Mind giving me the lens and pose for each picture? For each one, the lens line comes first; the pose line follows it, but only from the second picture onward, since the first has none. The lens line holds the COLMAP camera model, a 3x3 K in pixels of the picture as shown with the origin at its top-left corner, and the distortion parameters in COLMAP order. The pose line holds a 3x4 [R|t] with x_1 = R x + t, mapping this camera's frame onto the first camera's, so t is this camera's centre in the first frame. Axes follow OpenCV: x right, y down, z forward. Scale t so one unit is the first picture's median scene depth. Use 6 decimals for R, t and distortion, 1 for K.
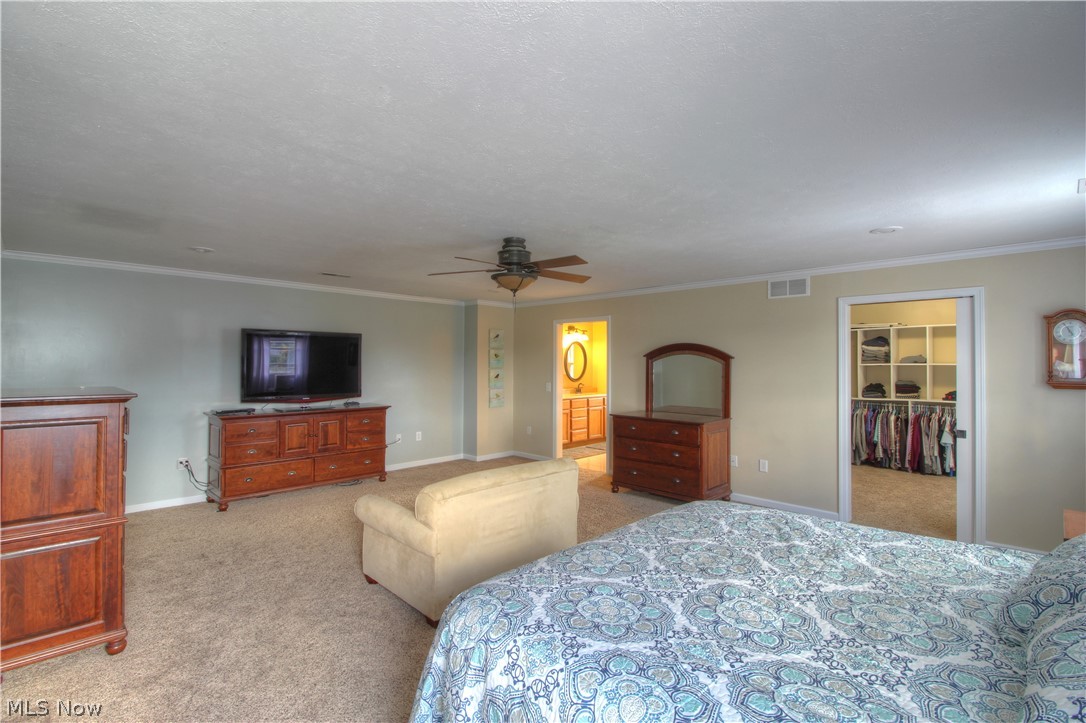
lens RADIAL K [[503.7, 0, 548.0], [0, 503.7, 357.3], [0, 0, 1]] dist [-0.002323, -0.000290]
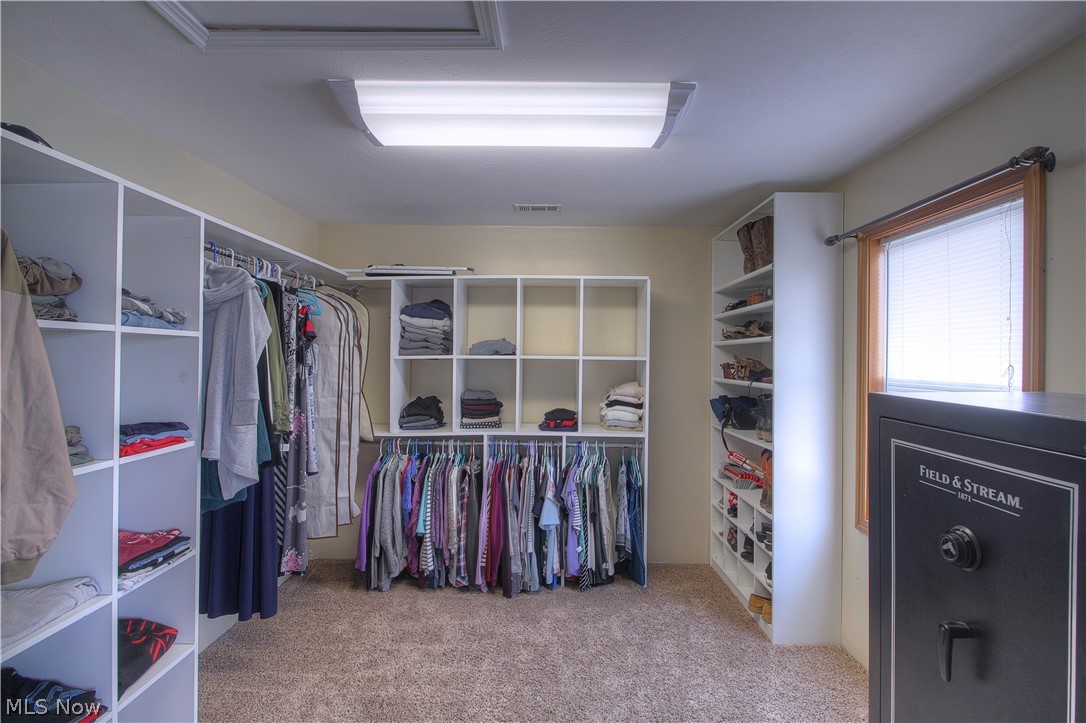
lens RADIAL K [[503.7, 0, 545.8], [0, 503.7, 356.5], [0, 0, 1]] dist [-0.002323, -0.000290]
pose [[0.723123, 0.007907, 0.690675, 0.430539], [-0.016658, 0.999843, 0.005994, 0.009333], [-0.690519, -0.015840, 0.723141, 0.617057]]
